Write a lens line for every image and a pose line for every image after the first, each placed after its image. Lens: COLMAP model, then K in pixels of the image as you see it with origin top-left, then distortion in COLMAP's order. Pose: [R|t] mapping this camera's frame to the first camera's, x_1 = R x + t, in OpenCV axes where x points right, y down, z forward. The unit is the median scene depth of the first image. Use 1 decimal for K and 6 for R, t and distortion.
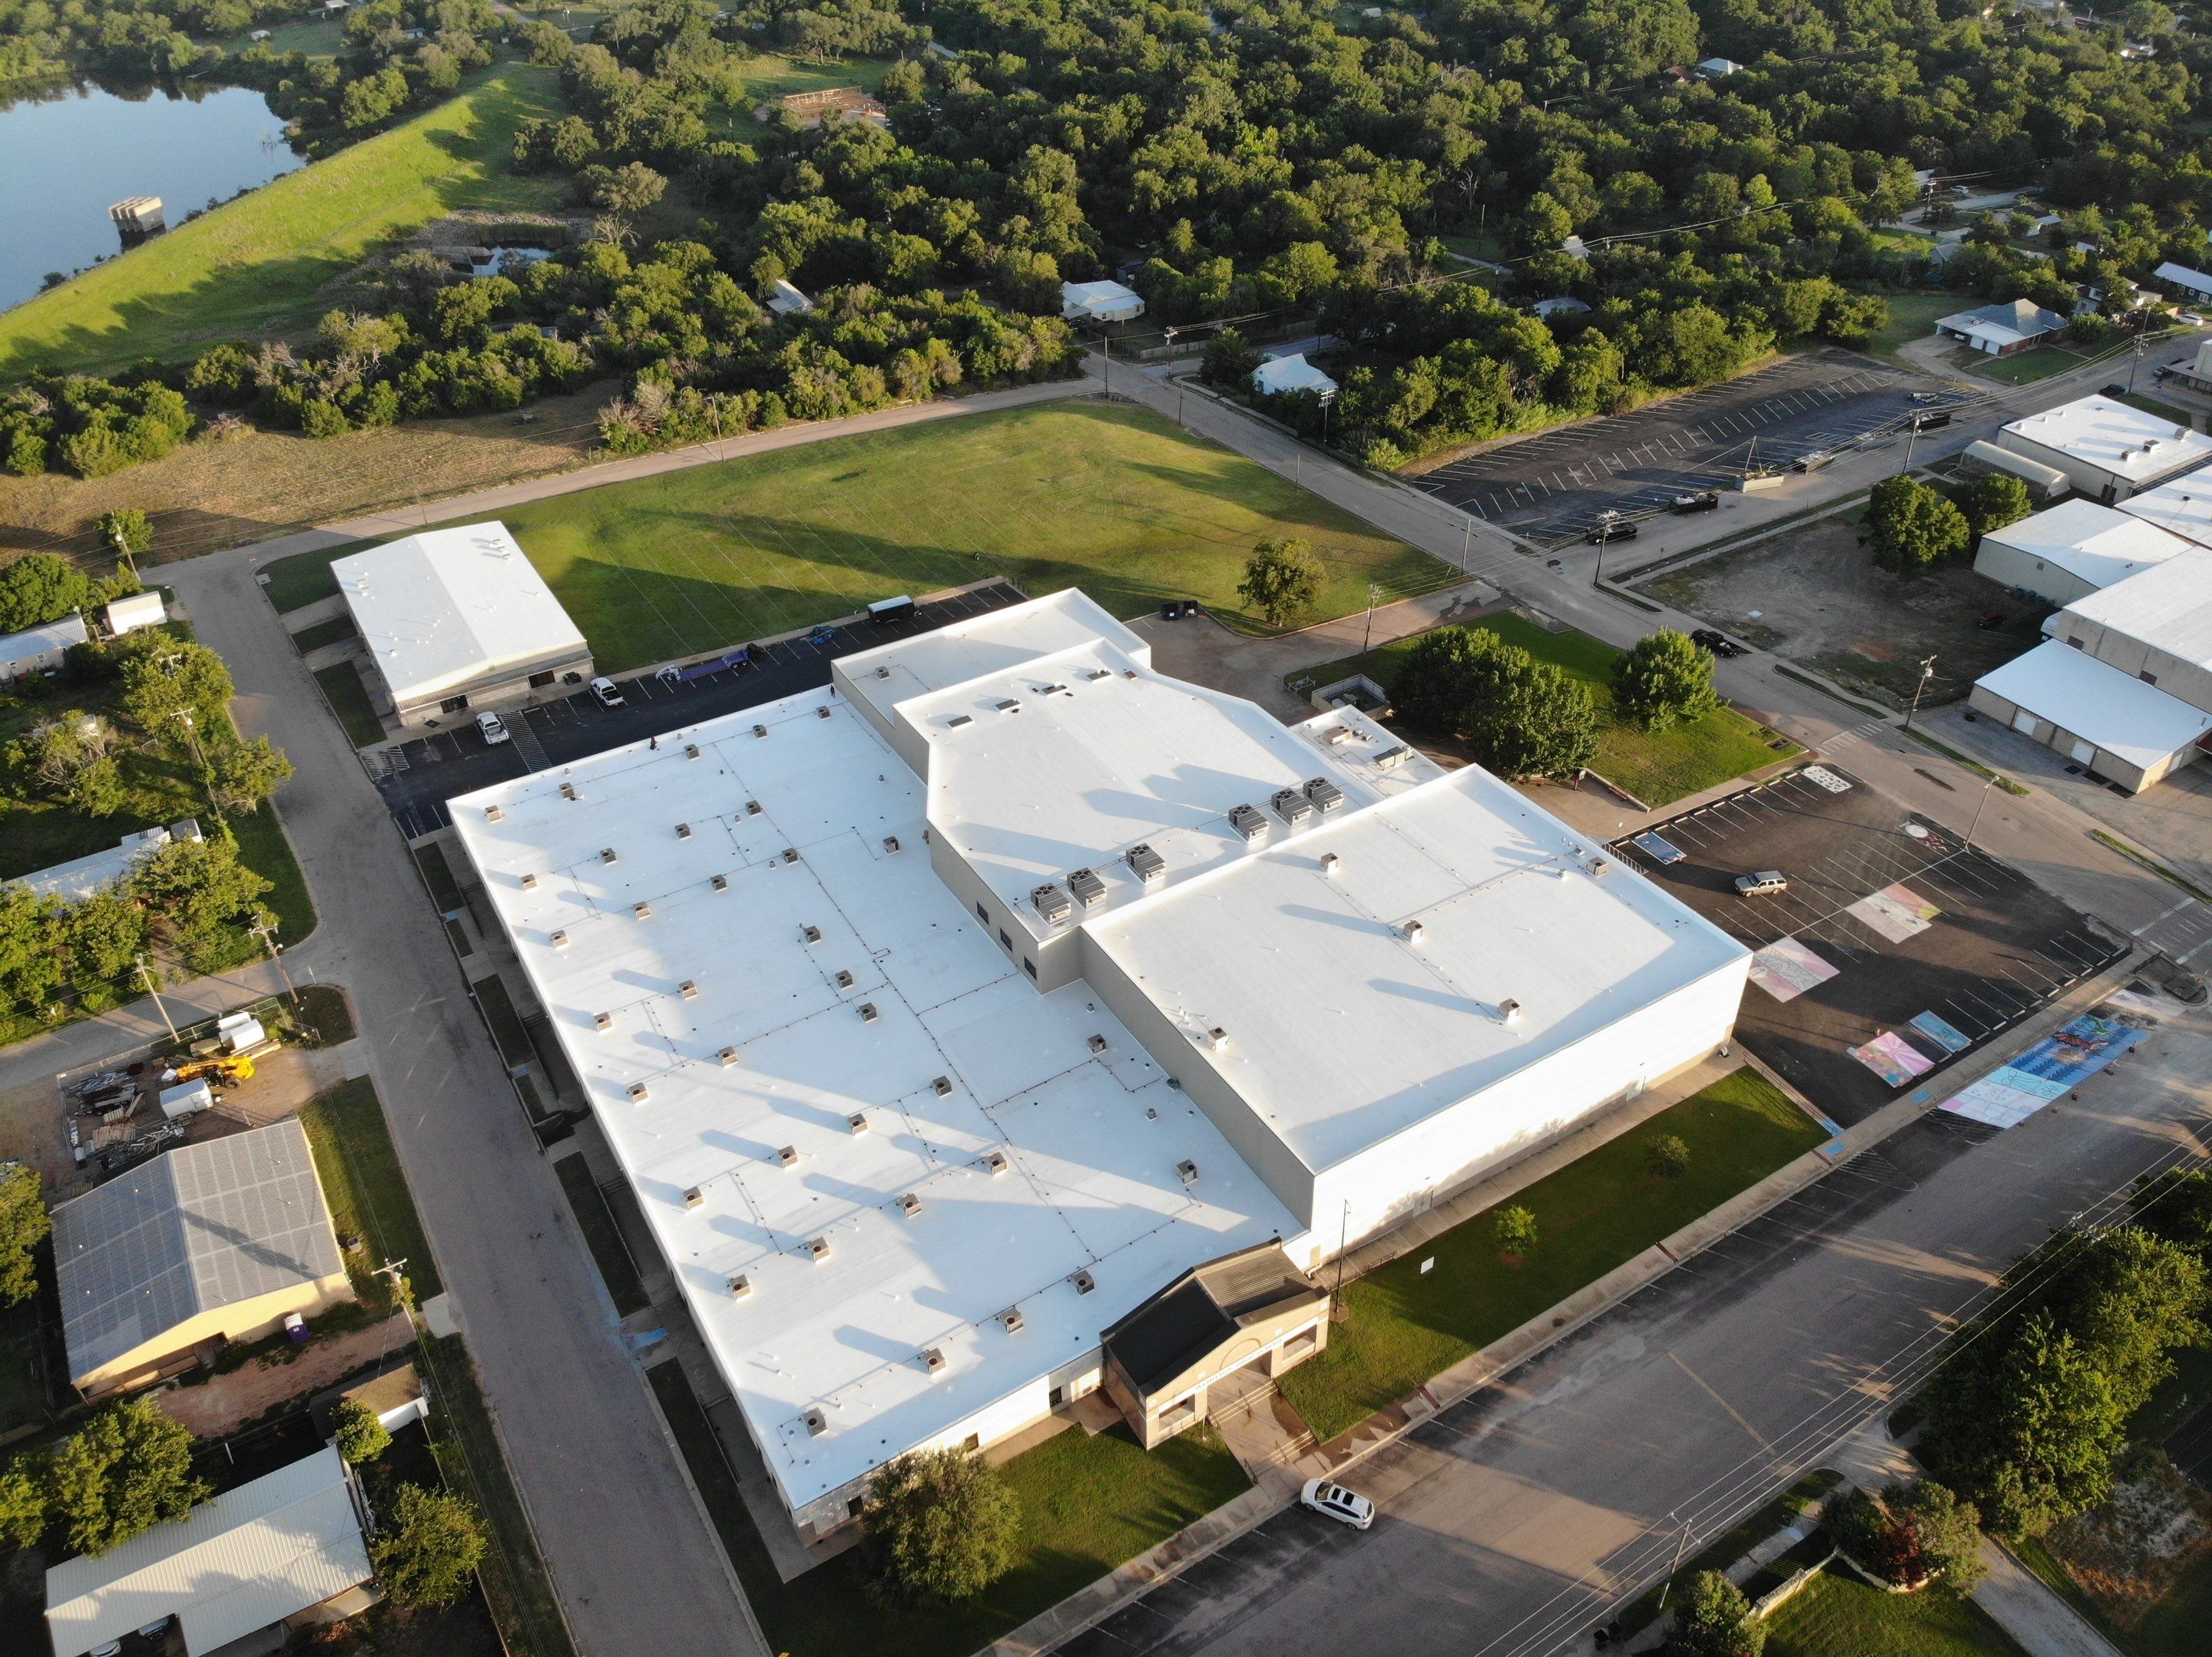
lens RADIAL K [[1615.3, 0, 1129.2], [0, 1615.3, 822.0], [0, 0, 1]] dist [0.075311, -0.201624]
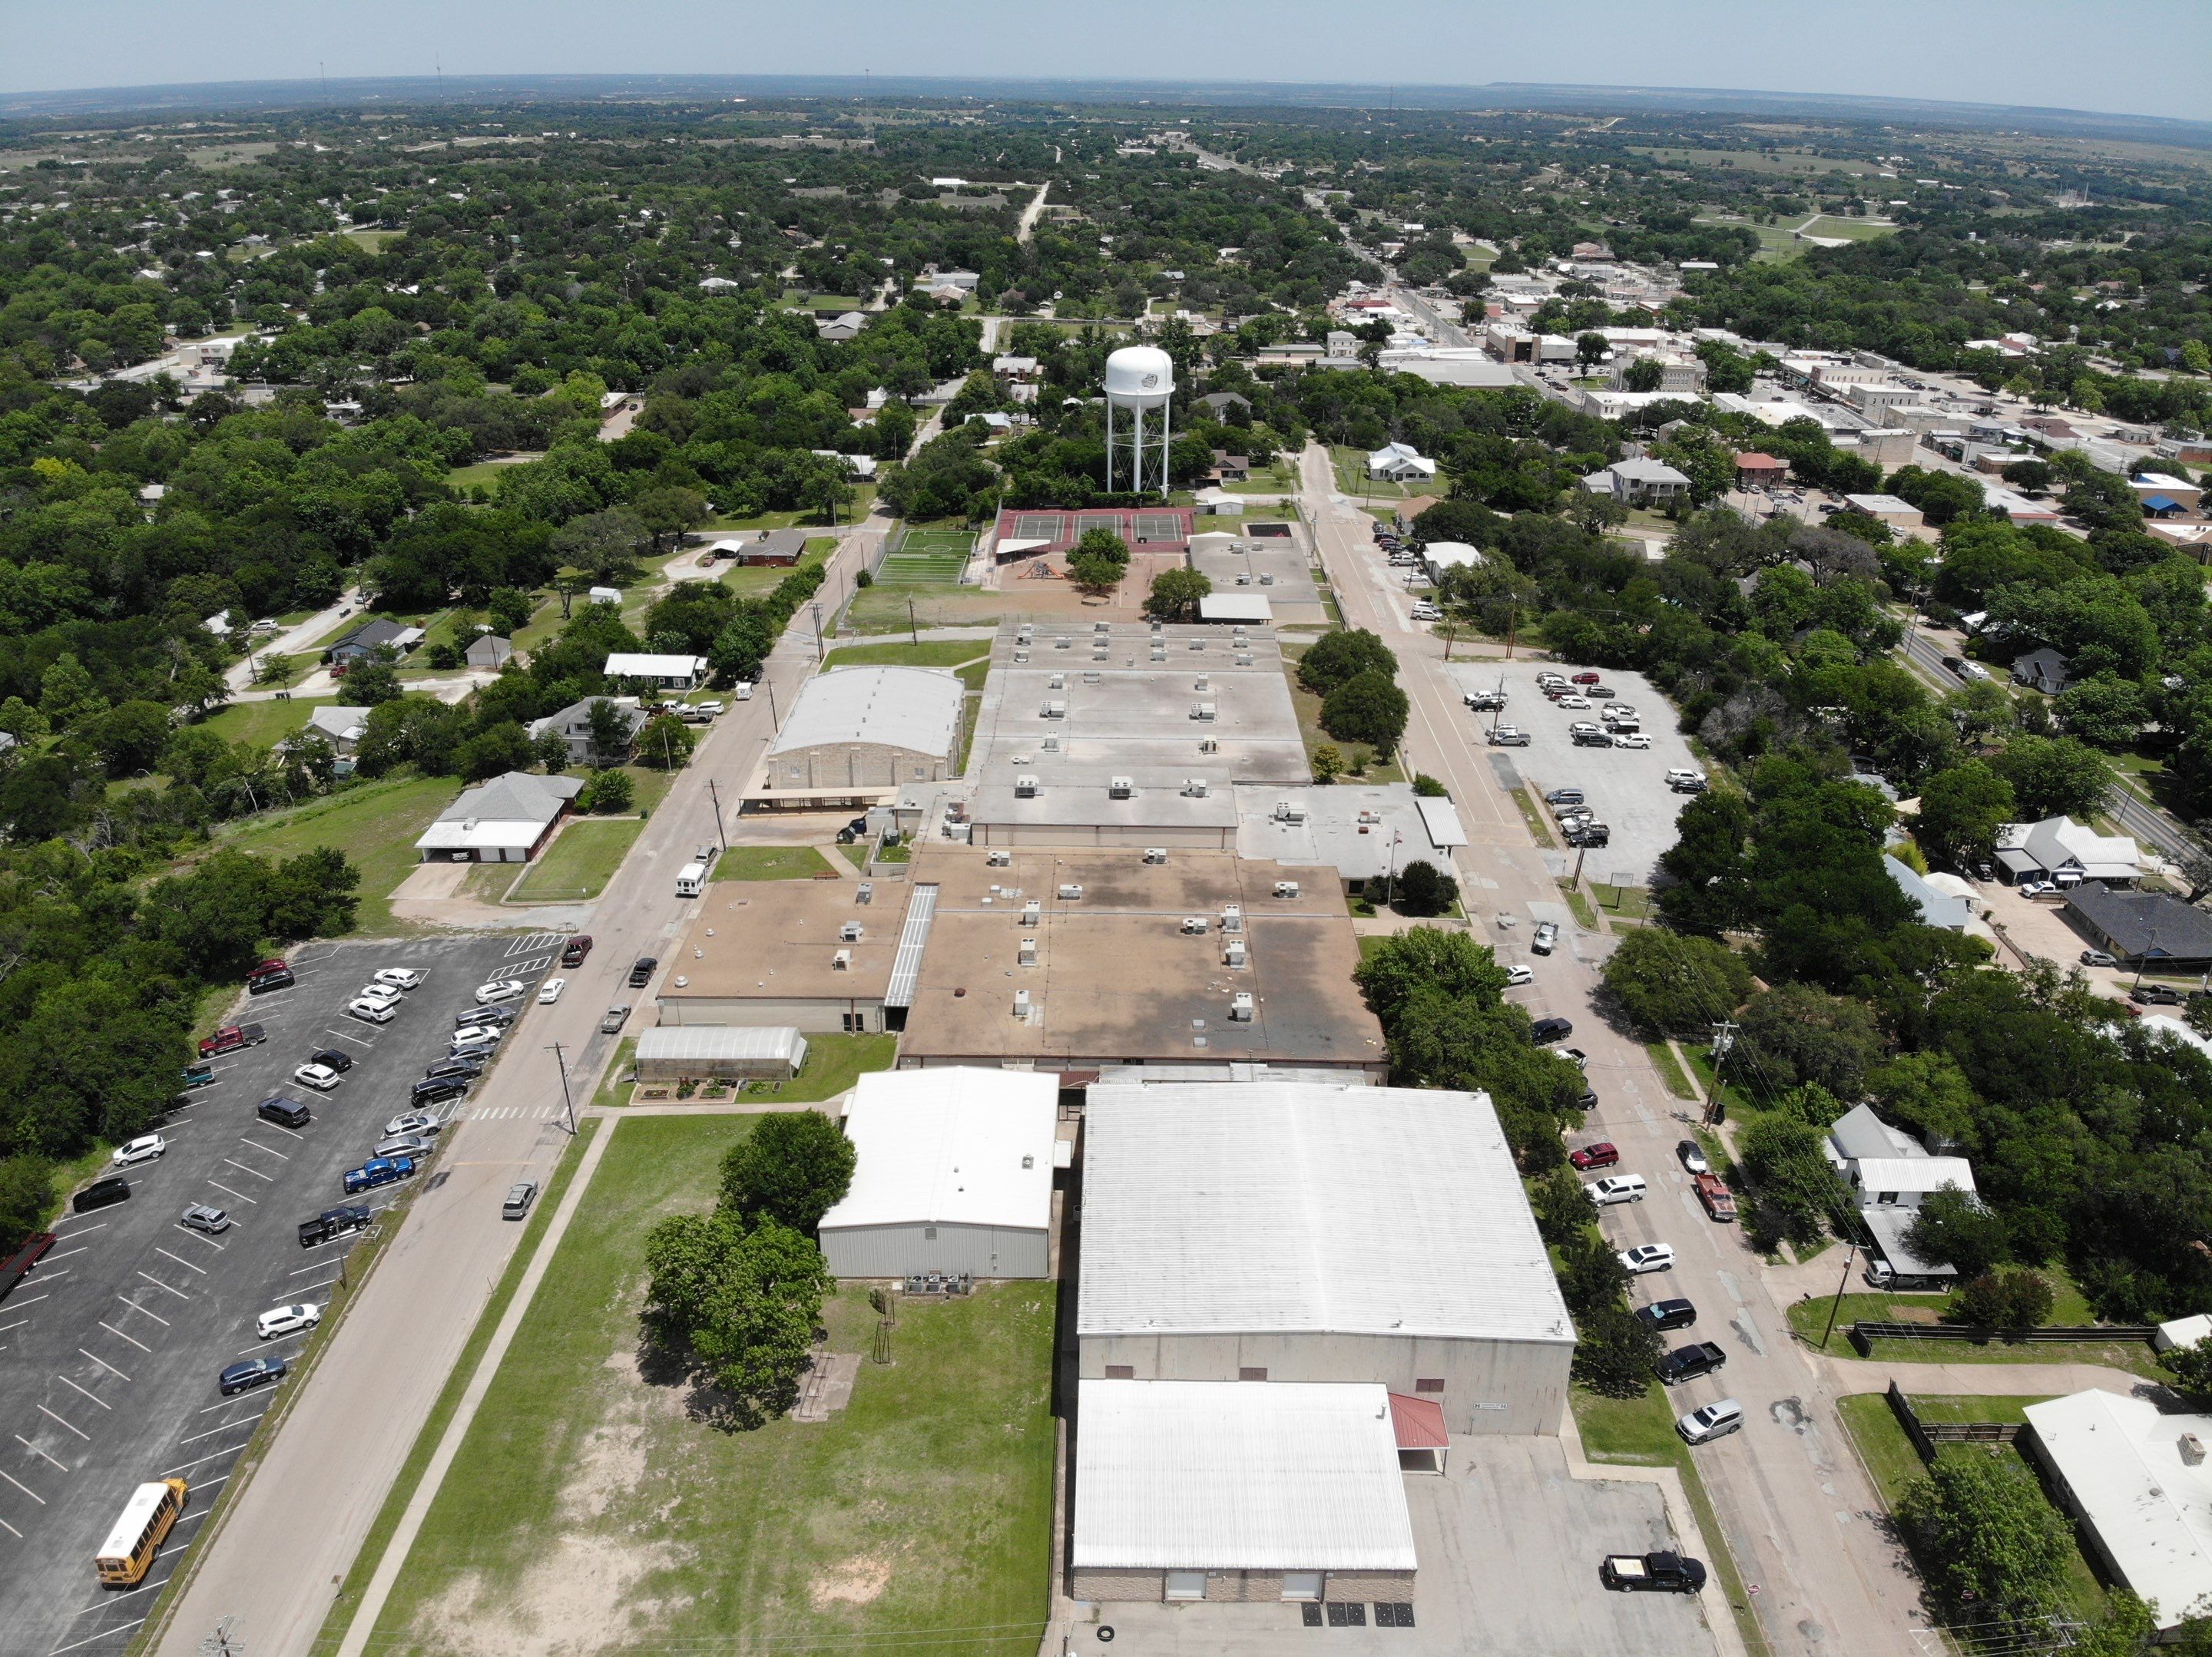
lens RADIAL K [[1635.6, 0, 1115.5], [0, 1635.6, 812.3], [0, 0, 1]] dist [0.052186, -0.160513]
pose [[0.529912, -0.324941, 0.783330, 0.216083], [0.481597, 0.875593, 0.037419, -0.380603], [-0.698038, 0.357421, 0.620478, 0.670354]]
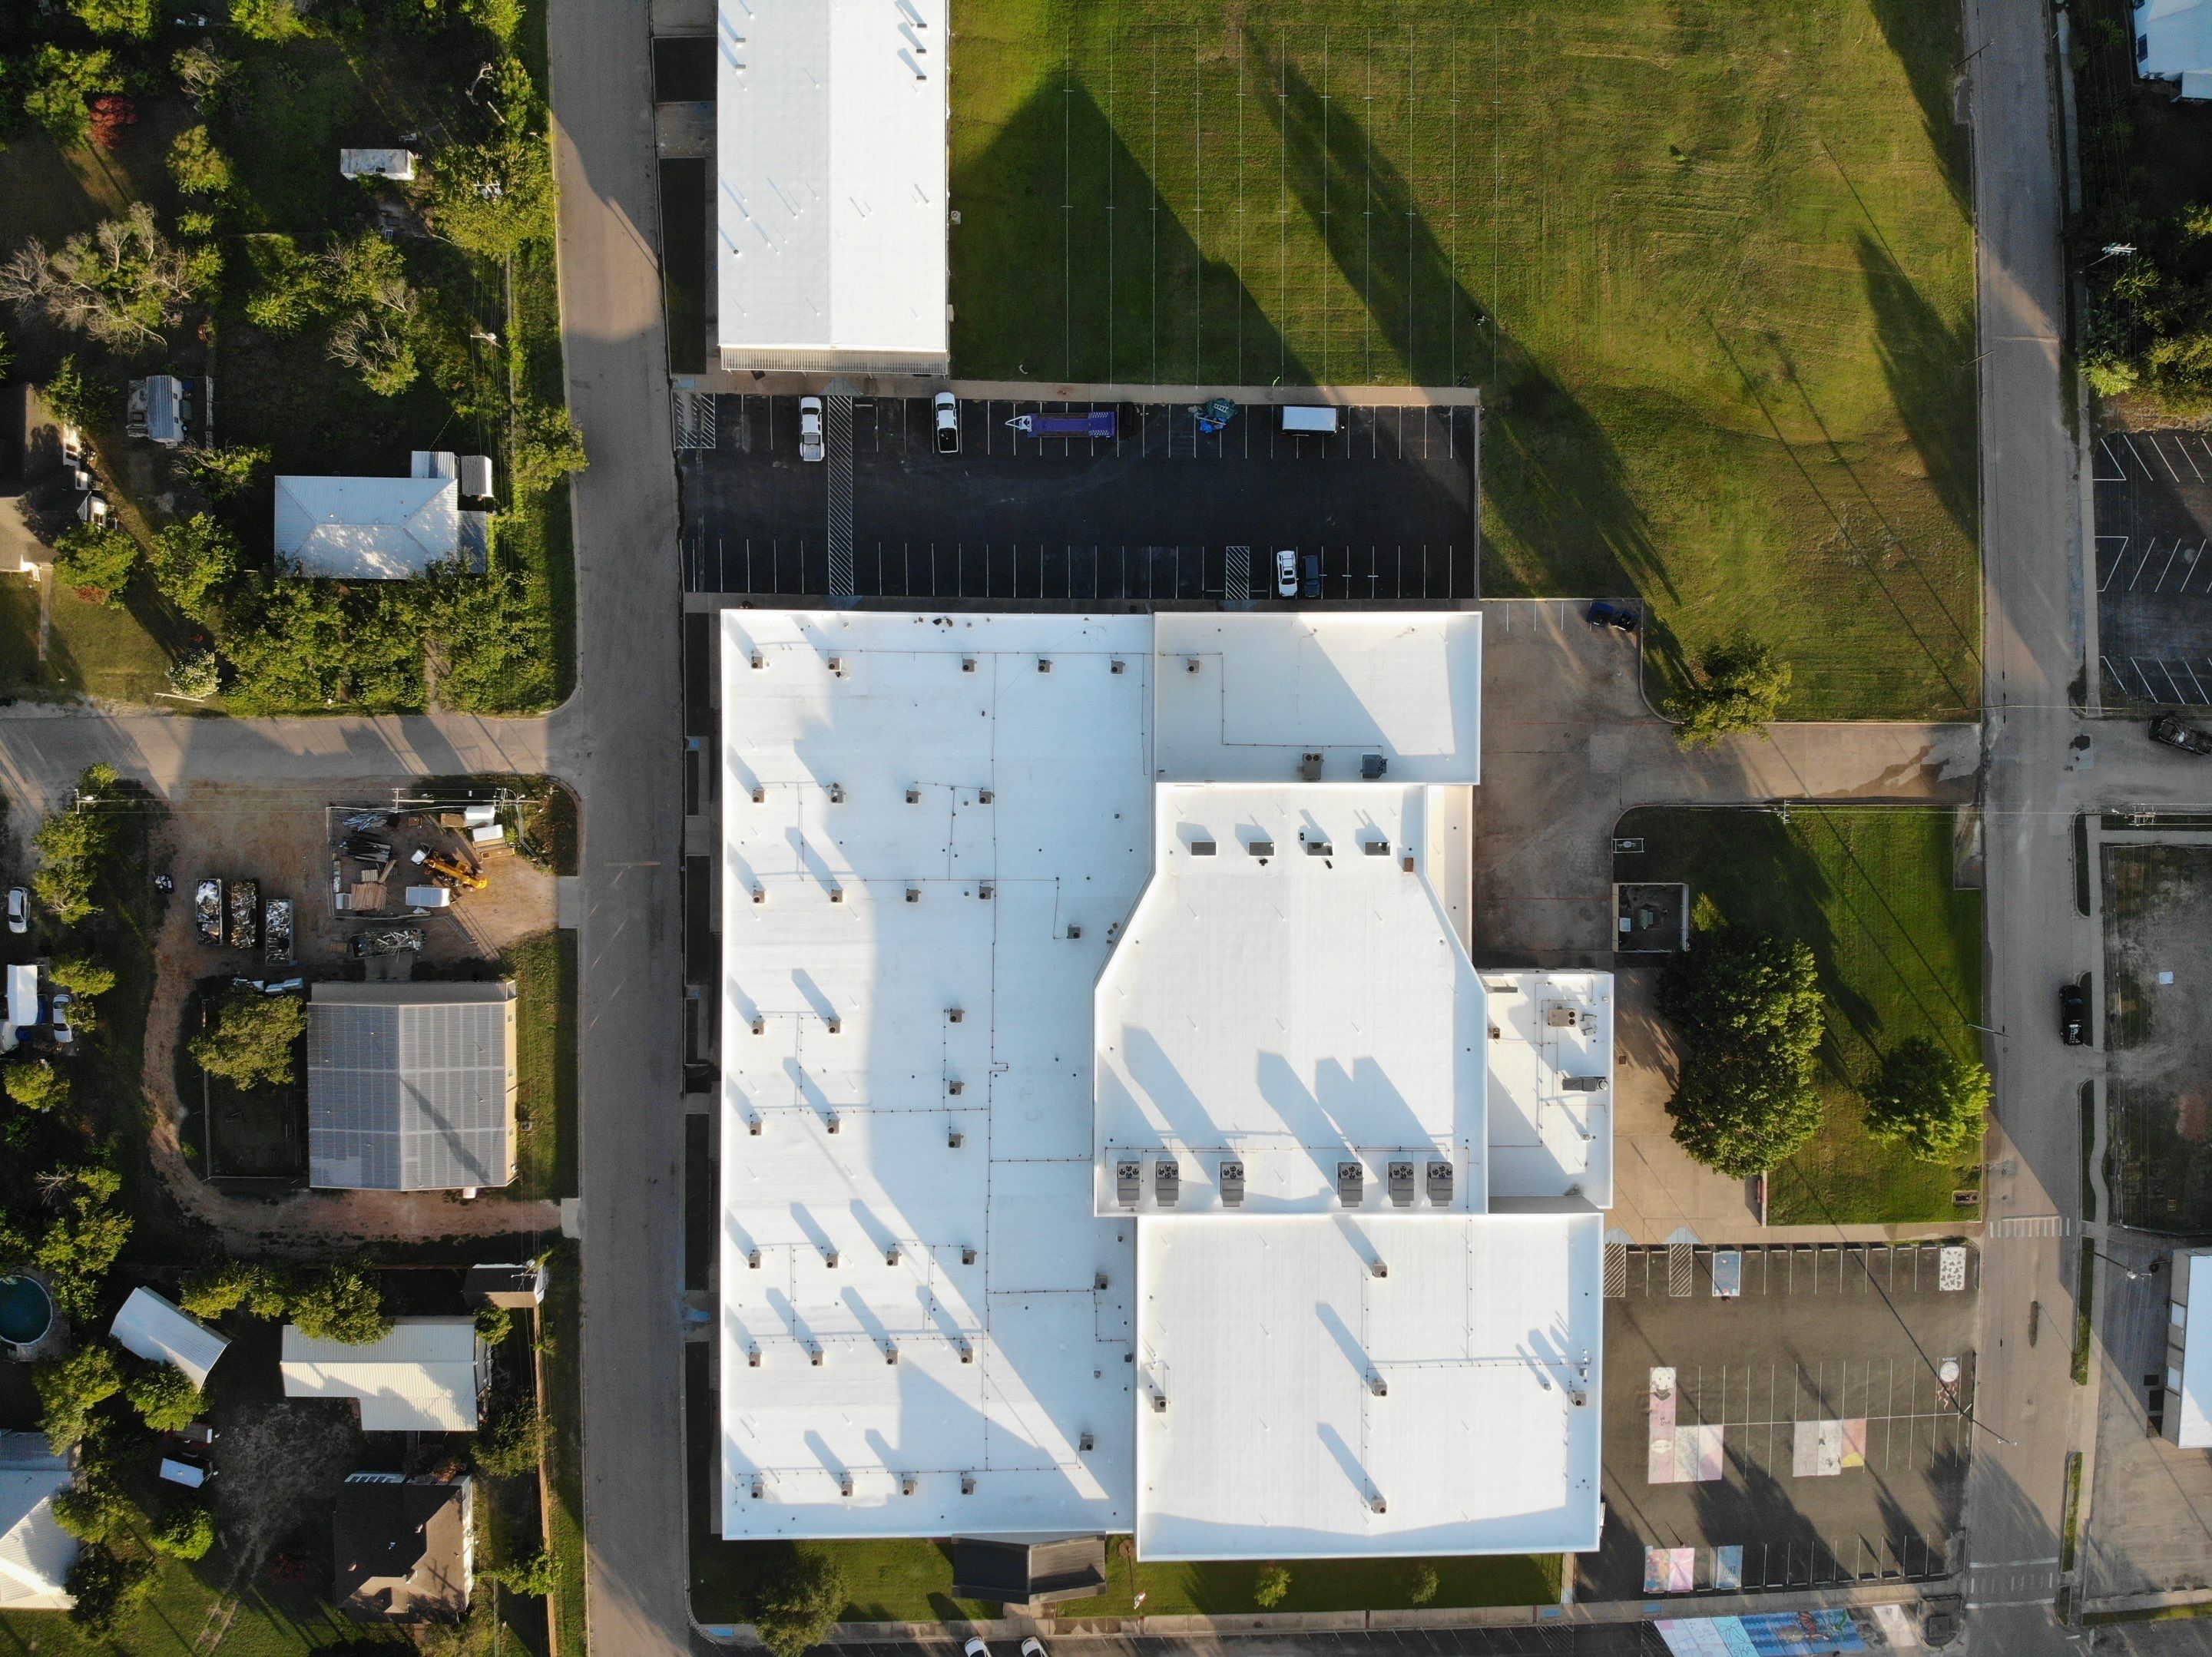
lens RADIAL K [[1635.6, 0, 1115.5], [0, 1635.6, 812.3], [0, 0, 1]] dist [0.052186, -0.160513]
pose [[0.845649, 0.529344, 0.068351, -0.240123], [-0.360449, 0.471942, 0.804579, -0.868193], [0.393641, -0.705029, 0.589899, 0.466248]]
